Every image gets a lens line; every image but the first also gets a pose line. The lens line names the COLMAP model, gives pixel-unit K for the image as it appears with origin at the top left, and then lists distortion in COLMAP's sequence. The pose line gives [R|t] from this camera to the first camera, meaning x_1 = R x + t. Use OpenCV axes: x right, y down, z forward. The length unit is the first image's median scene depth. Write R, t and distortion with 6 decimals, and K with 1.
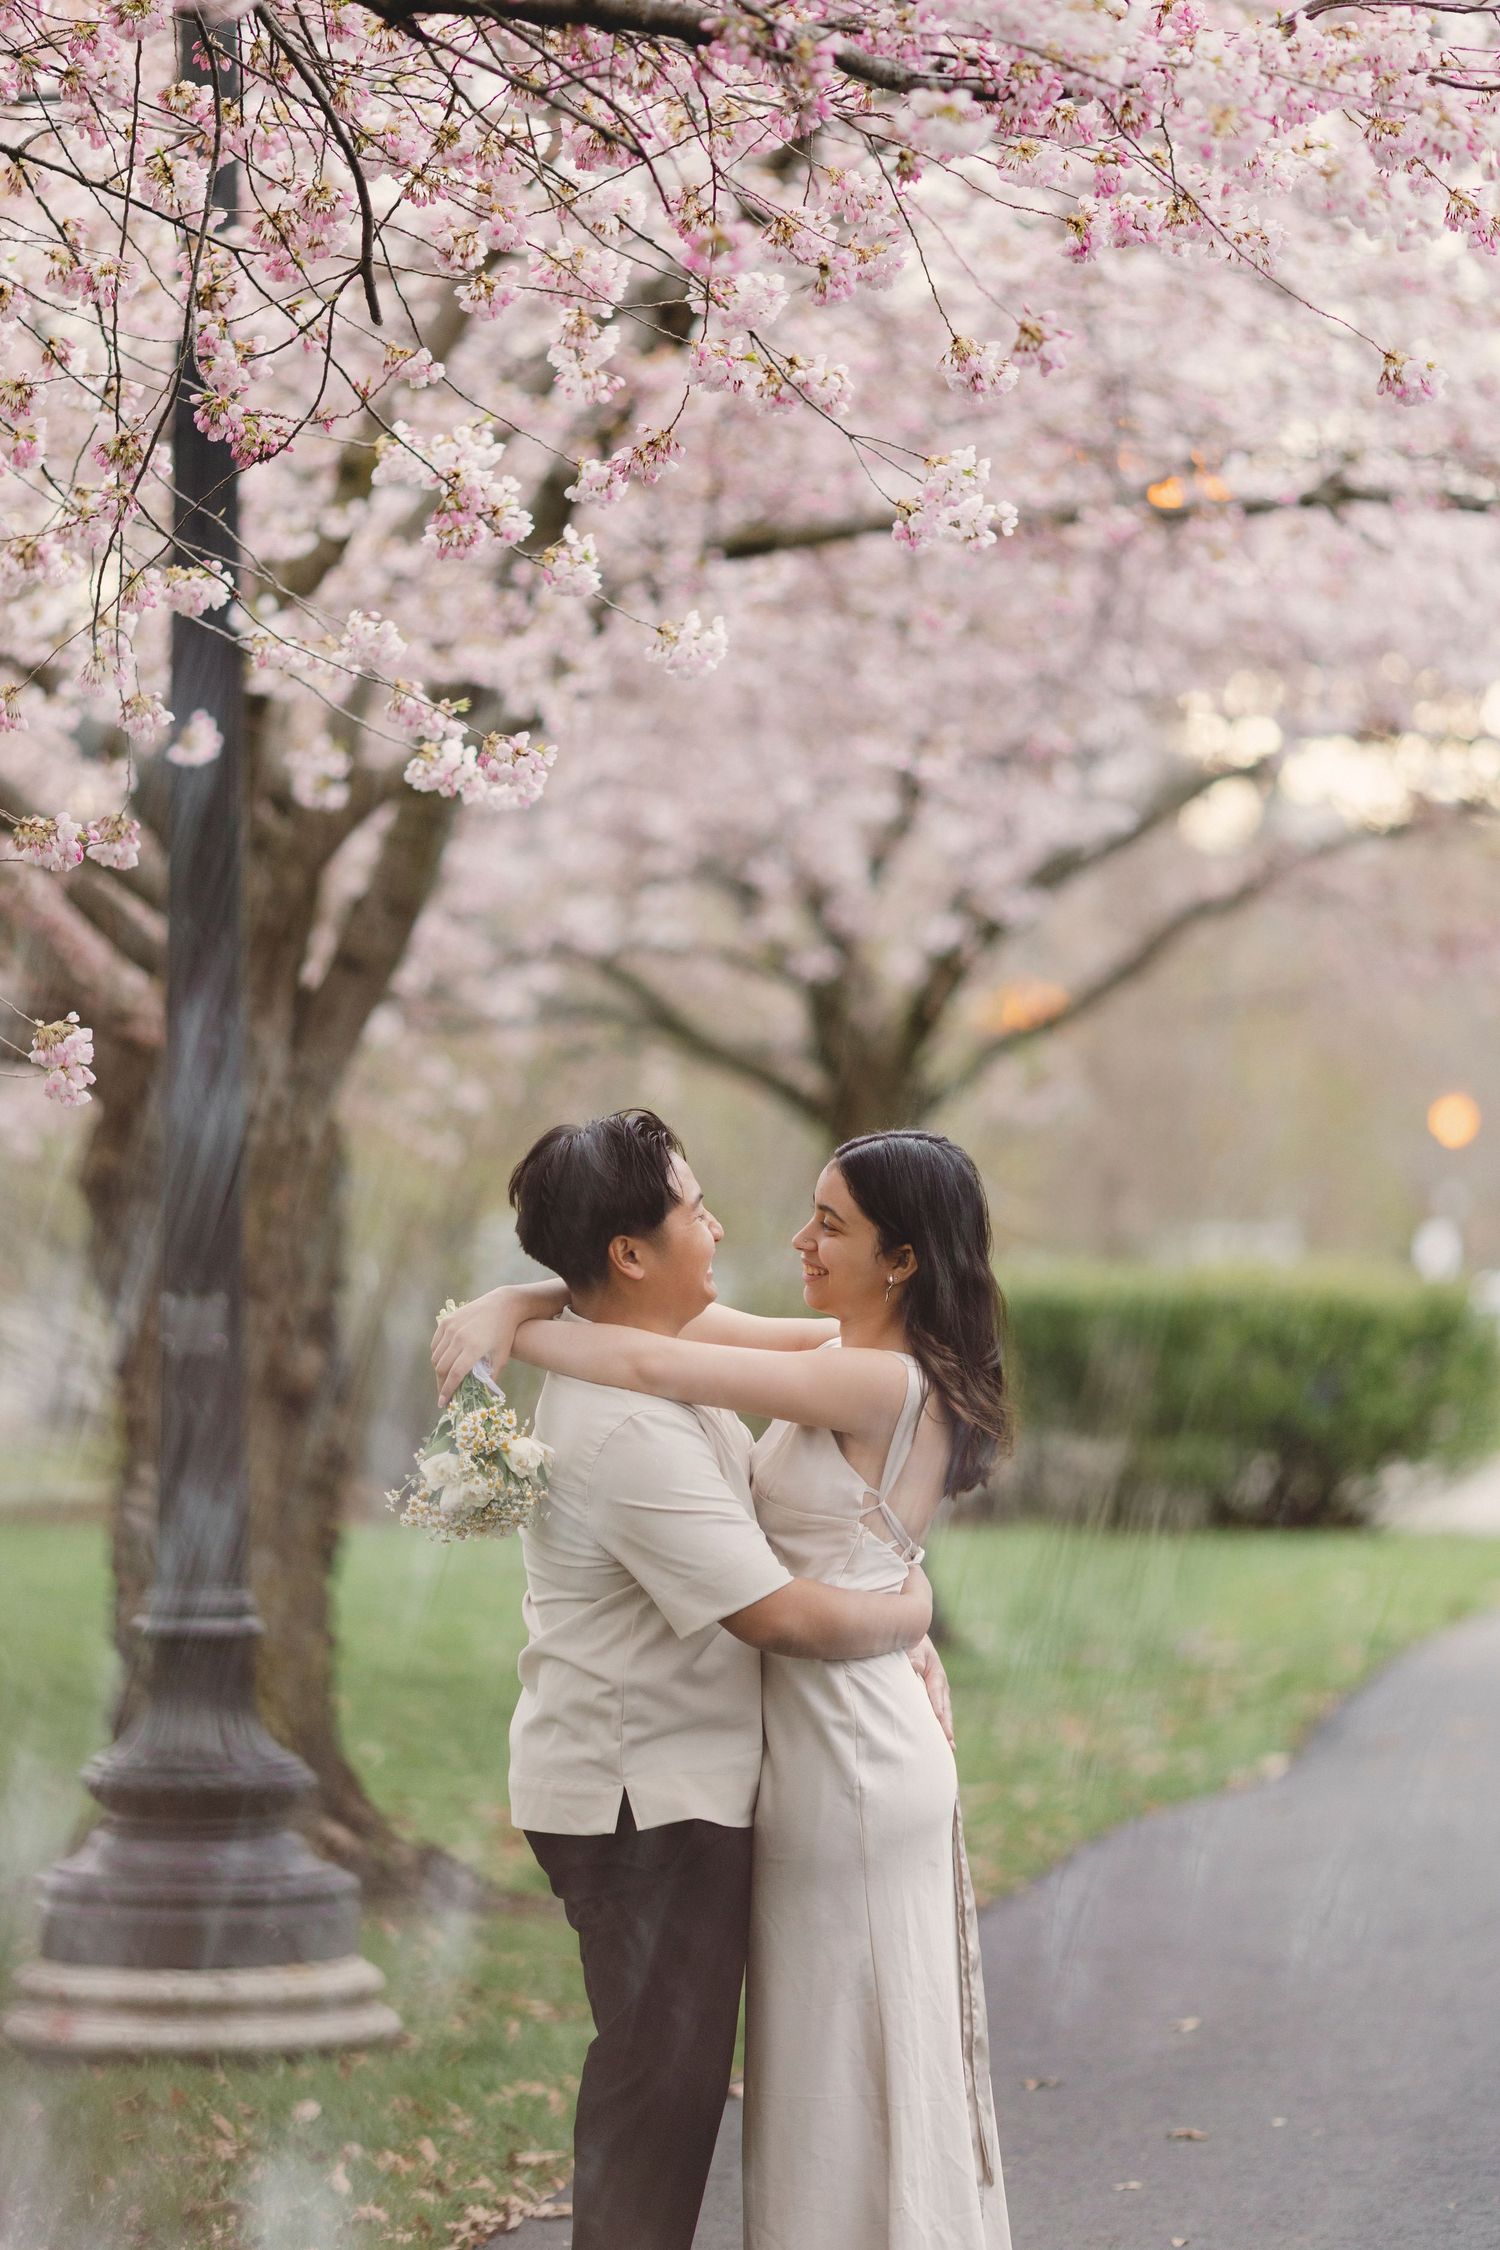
lens RADIAL K [[8543.6, 0, 750.0], [0, 8543.6, 1125.0], [0, 0, 1]] dist [0.191743, -2.330372]
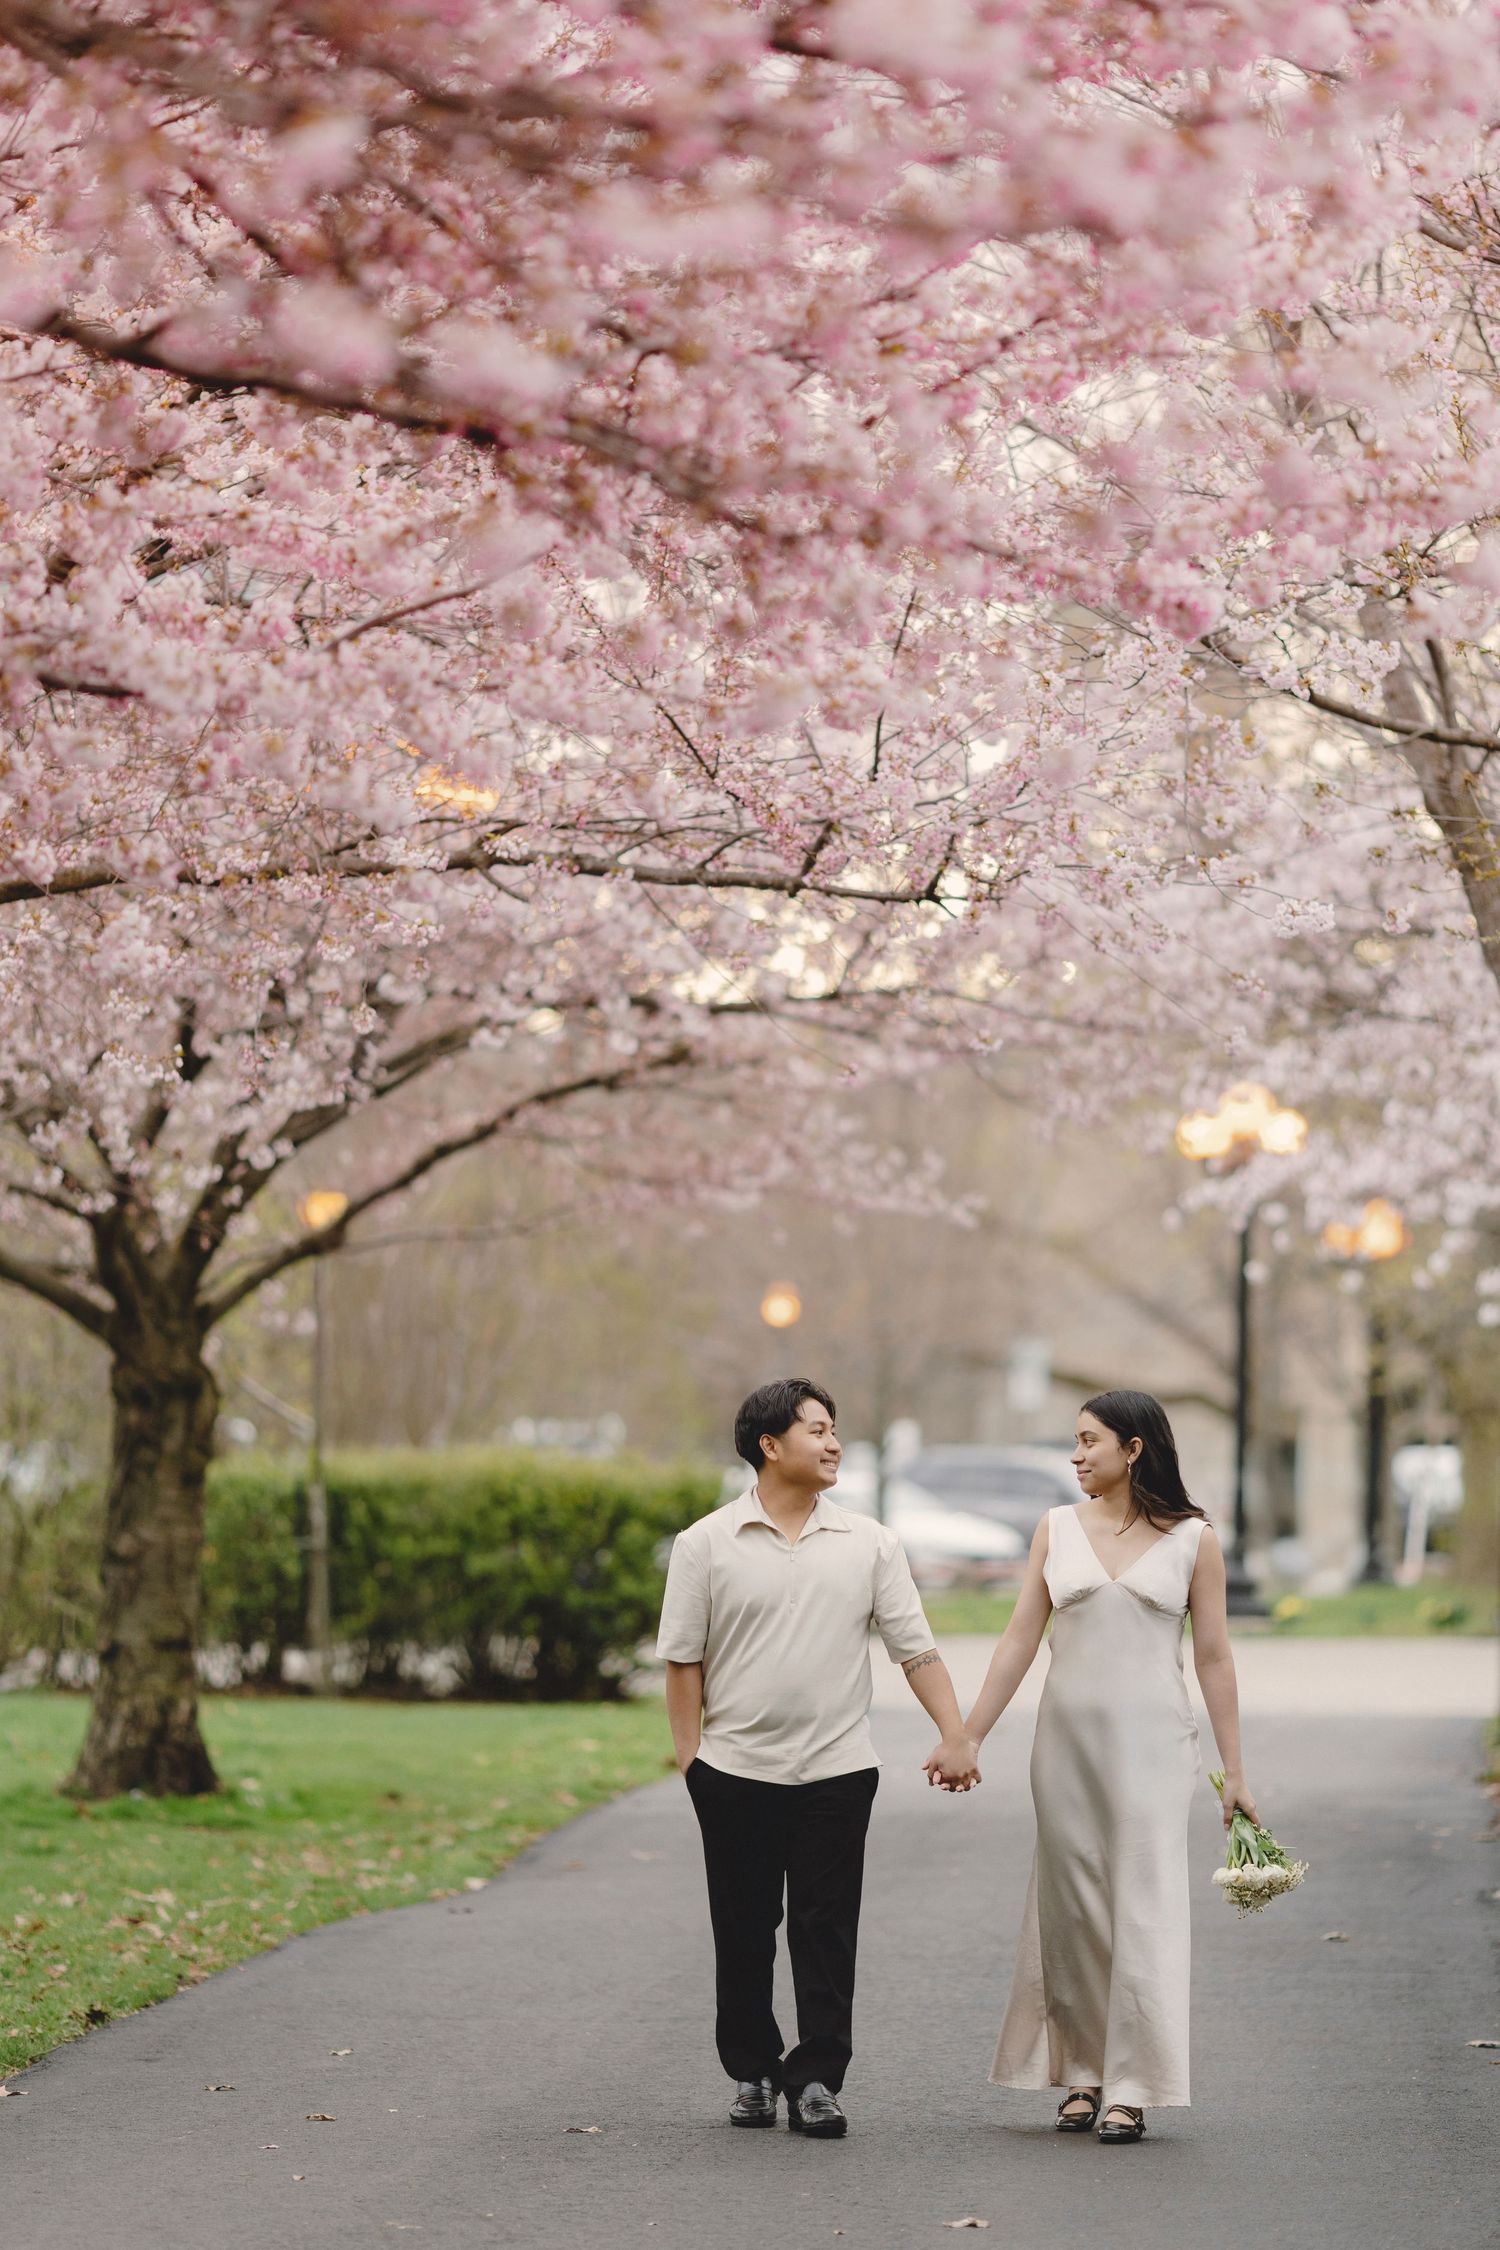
lens RADIAL K [[8563.6, 0, 750.0], [0, 8563.6, 1125.0], [0, 0, 1]] dist [0.174058, -1.627648]
pose [[0.997127, 0.005693, 0.075530, 0.007409], [-0.004036, 0.999748, -0.022080, -0.003819], [-0.075637, 0.021712, 0.996899, -0.166721]]
